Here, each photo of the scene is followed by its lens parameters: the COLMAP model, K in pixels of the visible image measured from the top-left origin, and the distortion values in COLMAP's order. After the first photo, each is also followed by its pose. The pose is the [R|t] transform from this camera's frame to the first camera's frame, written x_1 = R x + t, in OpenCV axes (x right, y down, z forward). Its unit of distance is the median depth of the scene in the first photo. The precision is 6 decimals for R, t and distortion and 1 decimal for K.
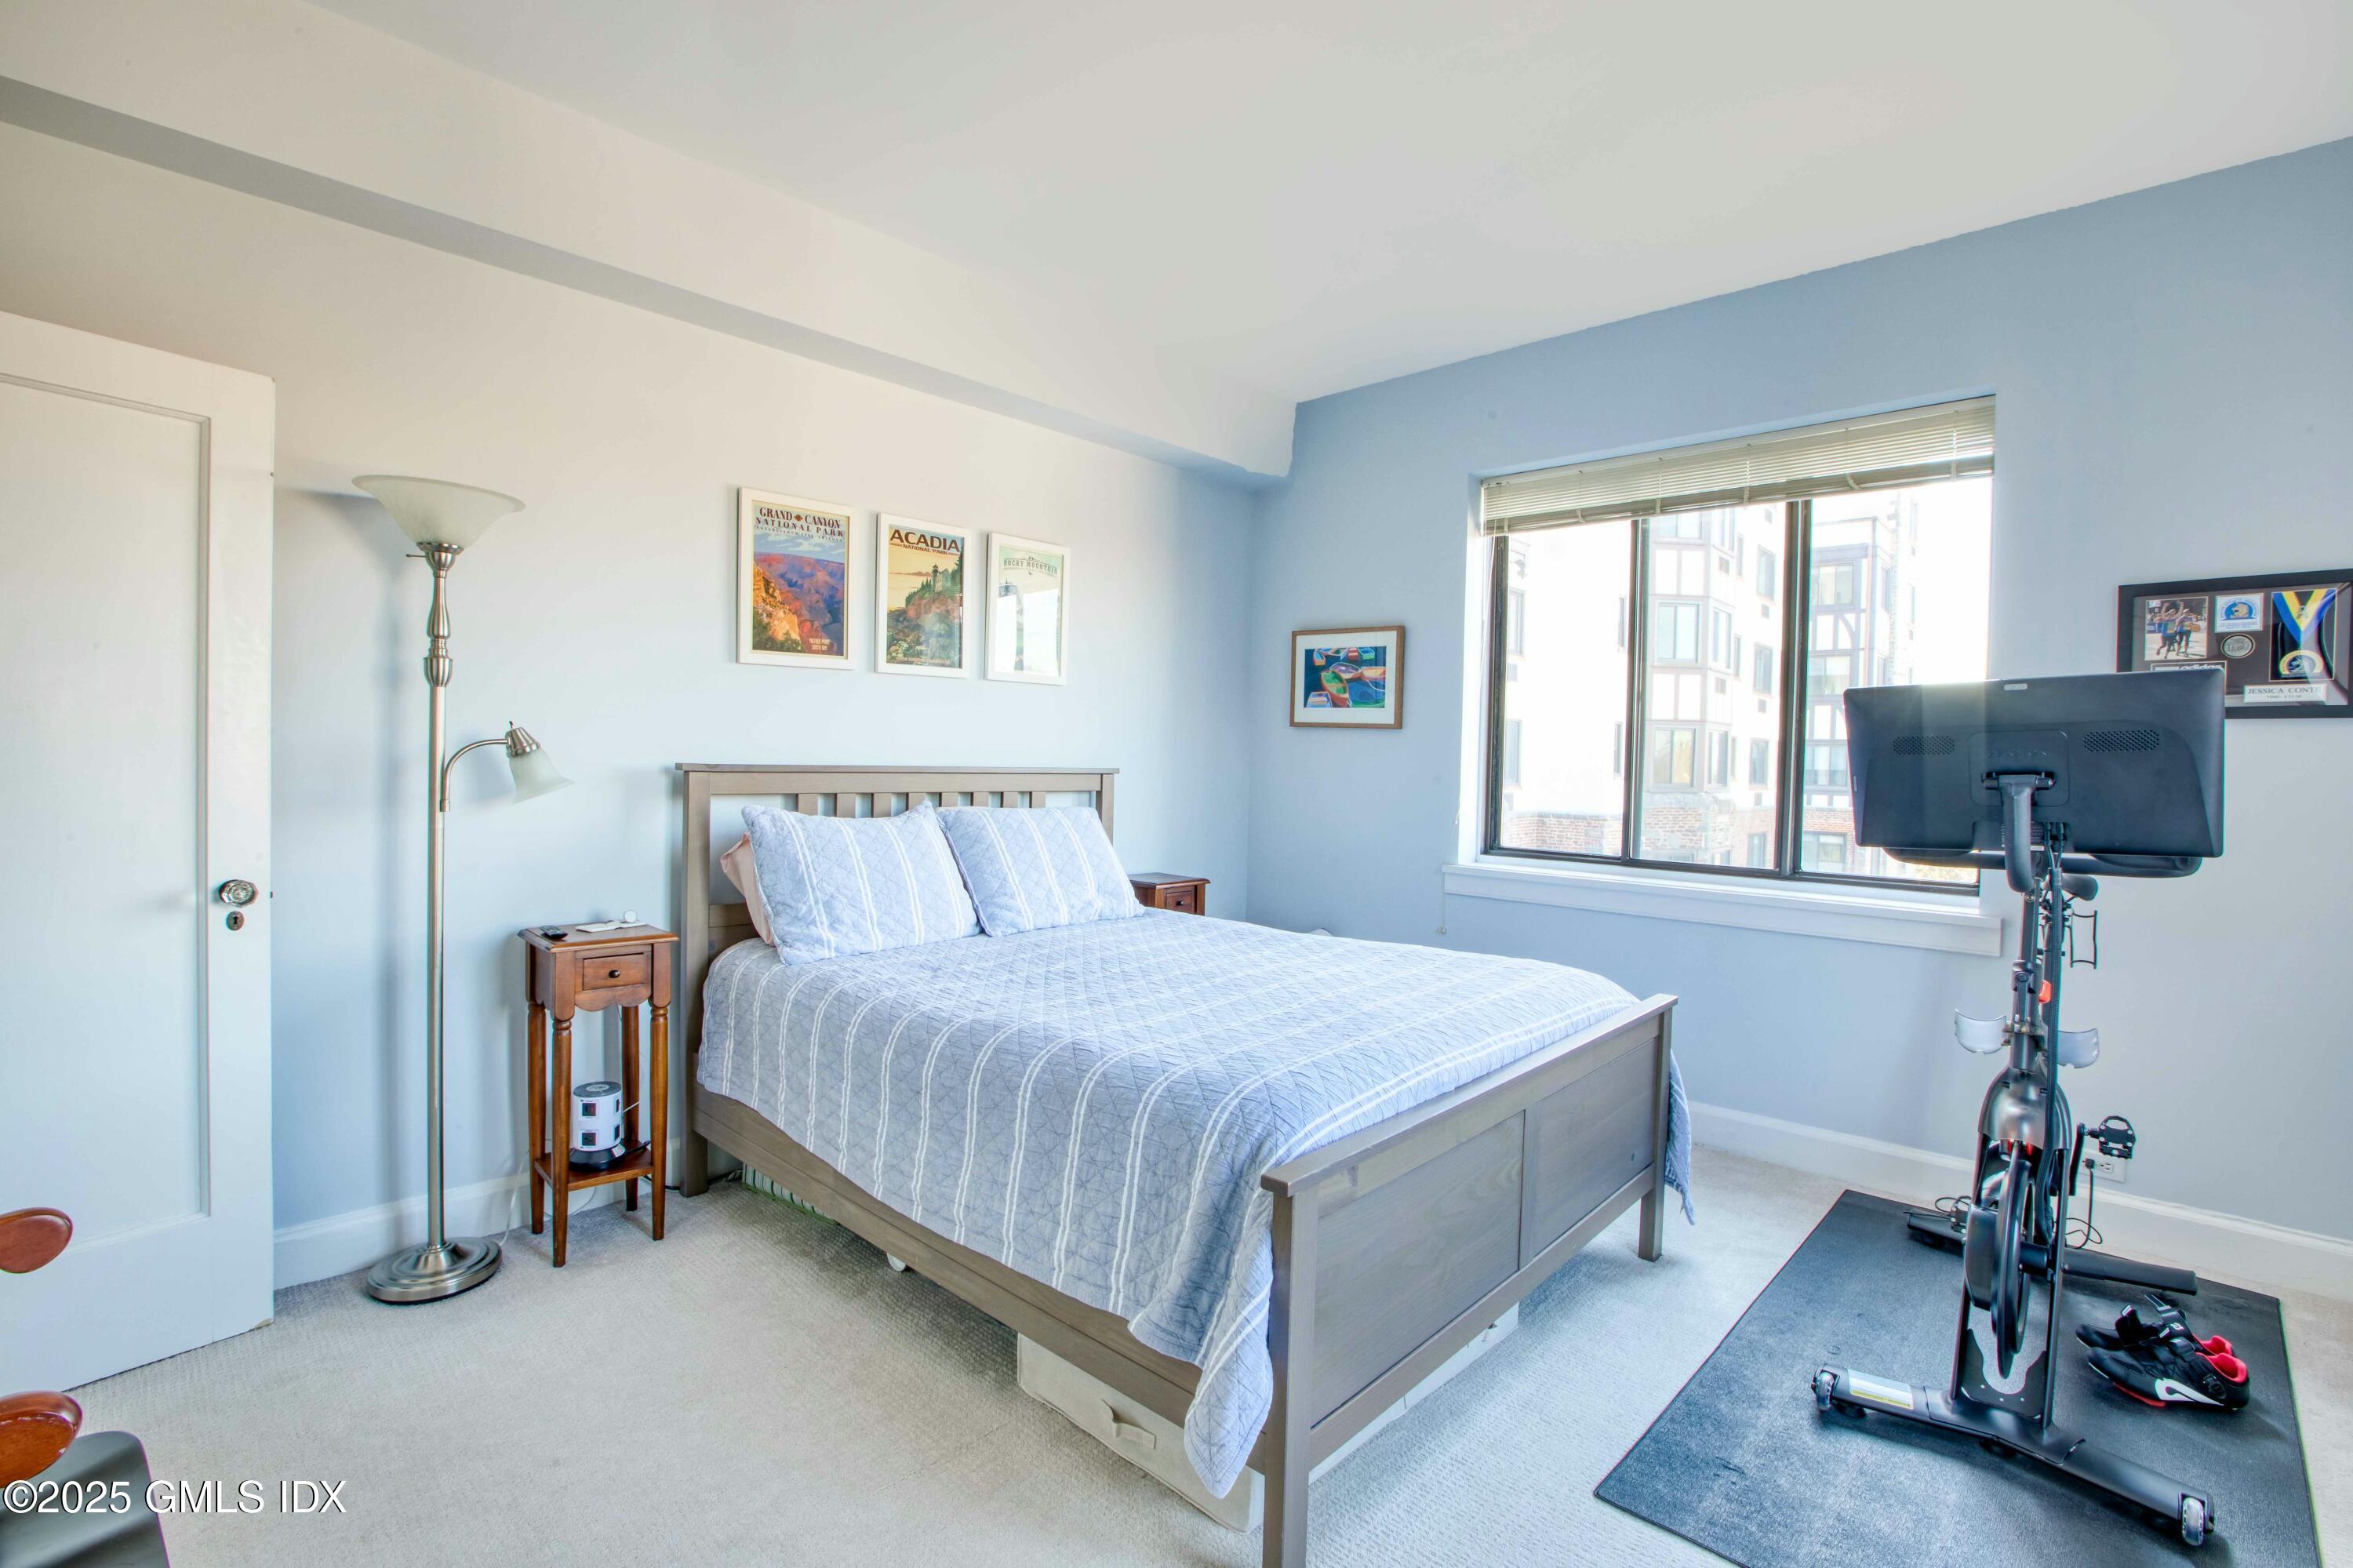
lens RADIAL K [[1088.9, 0, 1179.8], [0, 1088.9, 782.1], [0, 0, 1]] dist [-0.050751, 0.031799]
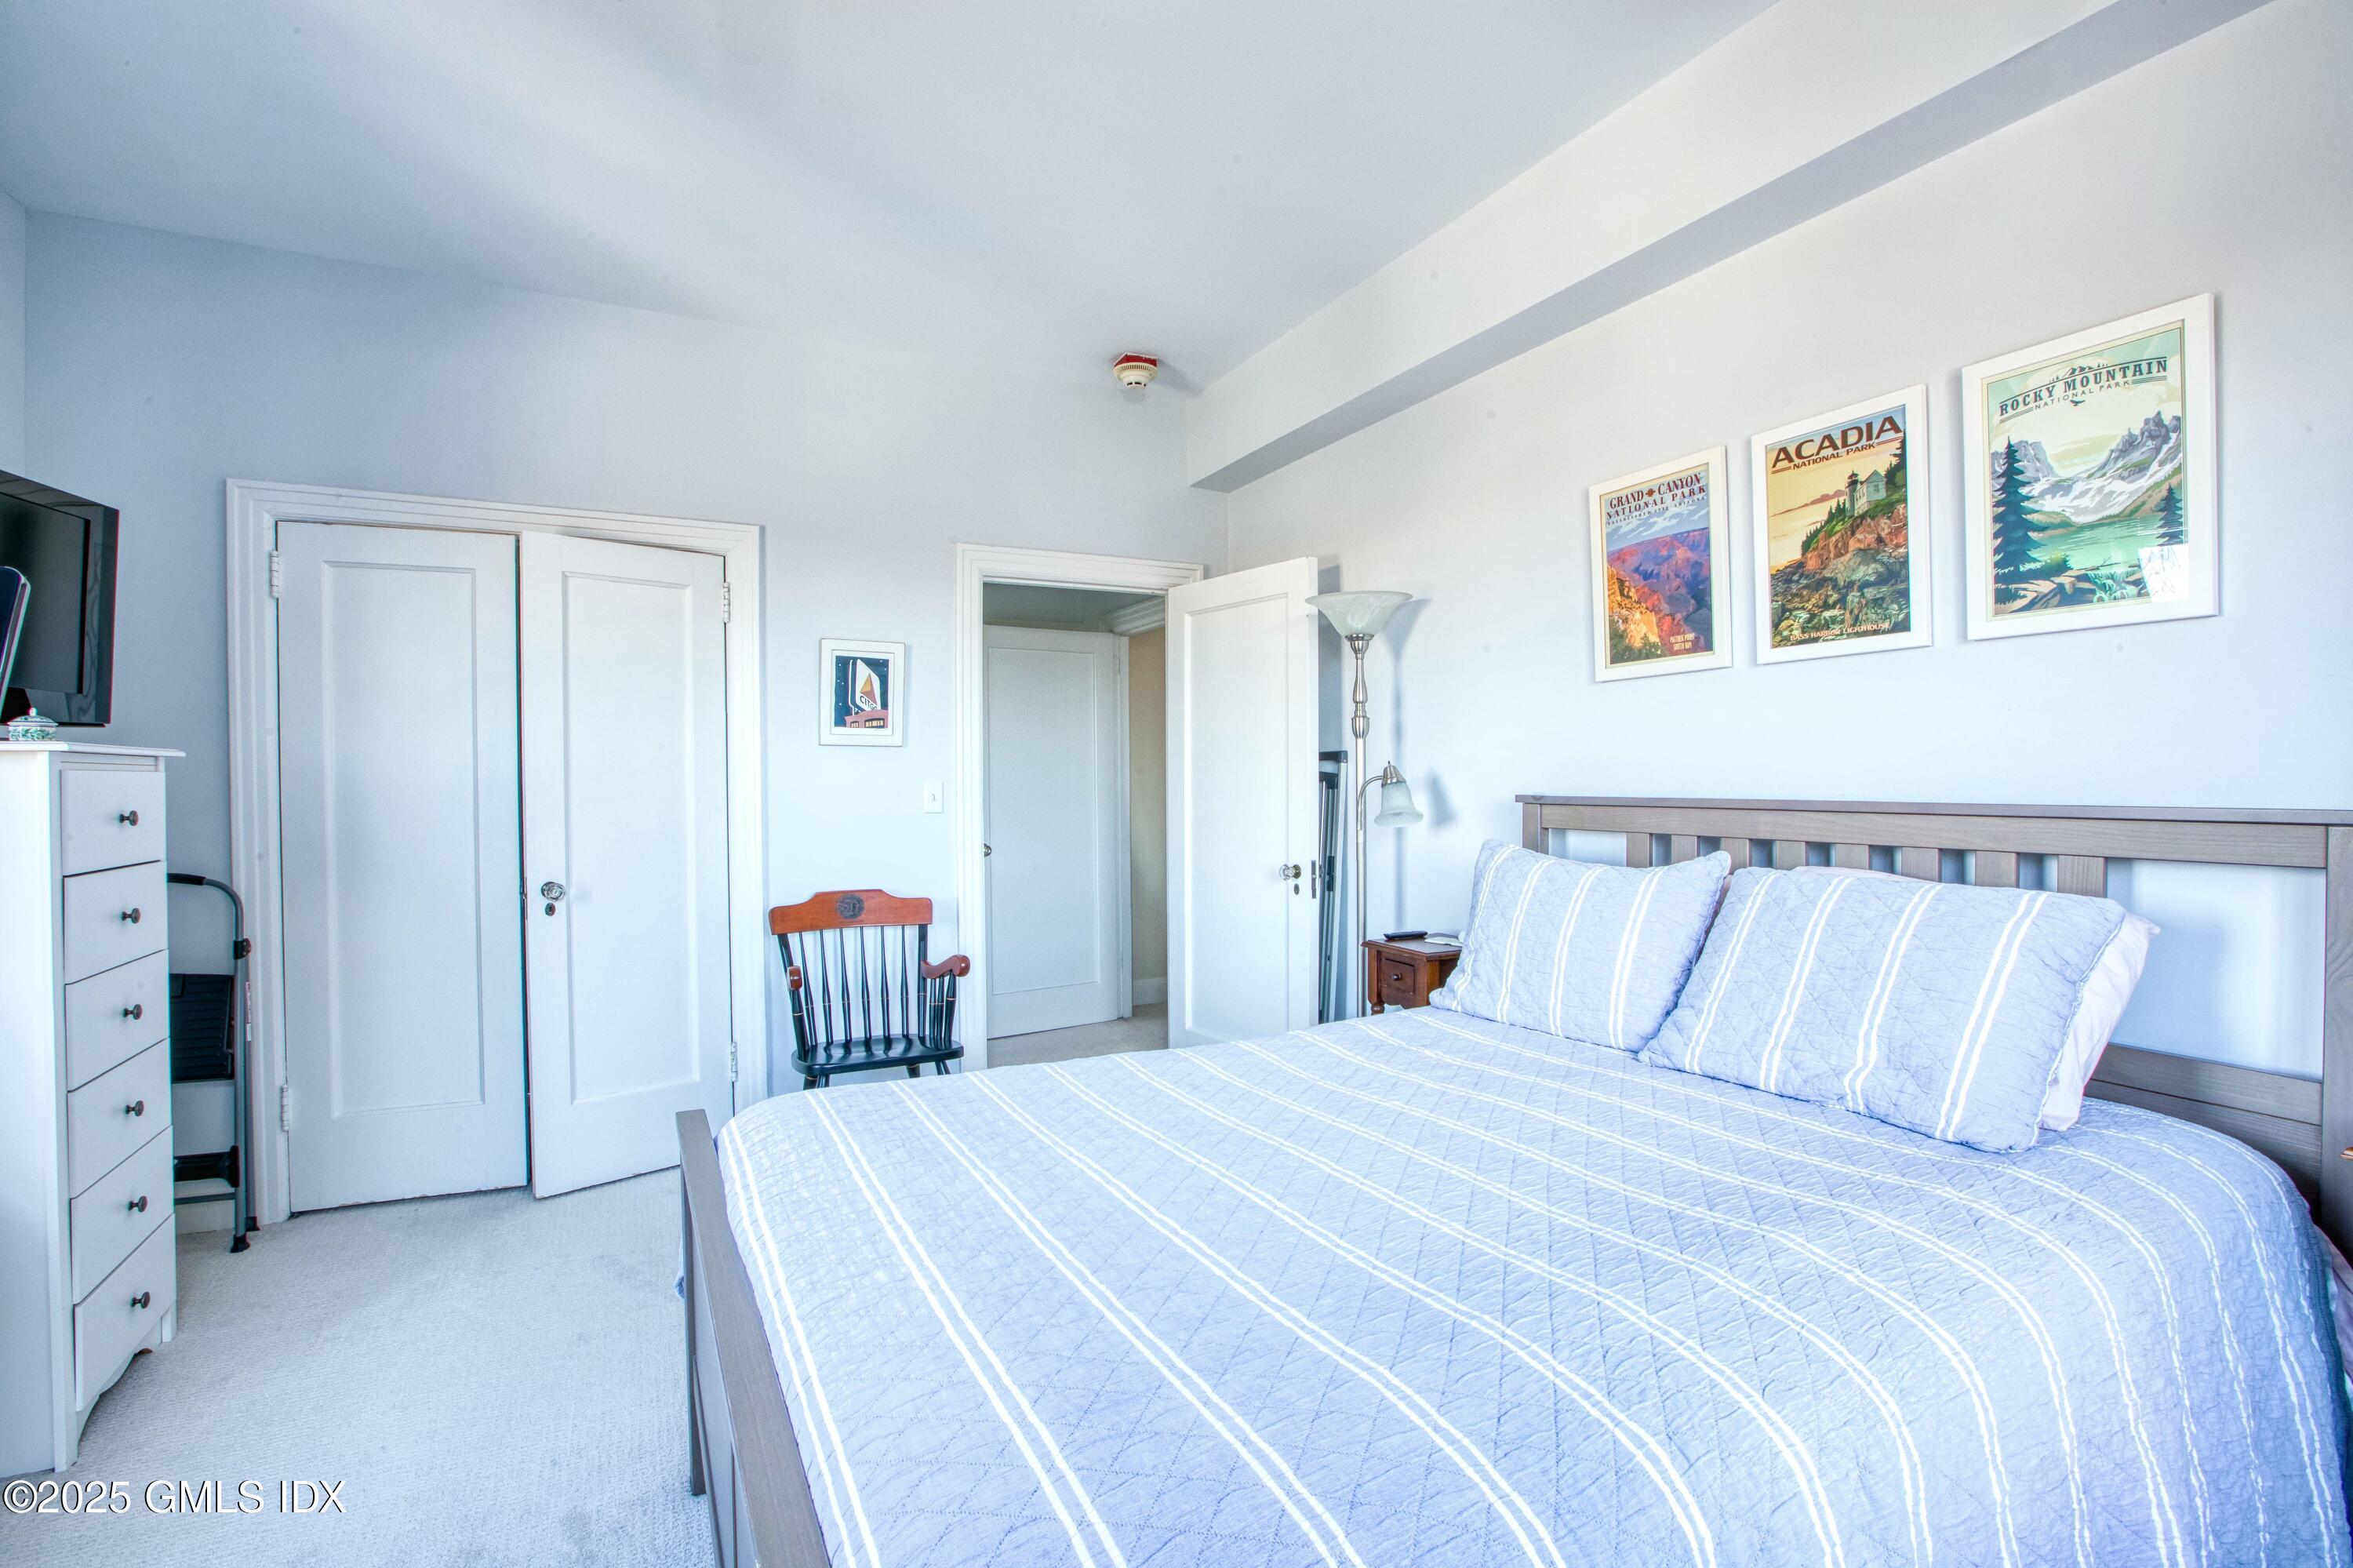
lens RADIAL K [[1088.9, 0, 1179.8], [0, 1088.9, 782.1], [0, 0, 1]] dist [-0.050751, 0.031799]
pose [[-0.341219, -0.015644, -0.939853, 0.508913], [-0.026505, 0.999624, -0.007017, -0.012102], [0.939610, 0.022517, -0.341506, 0.921619]]
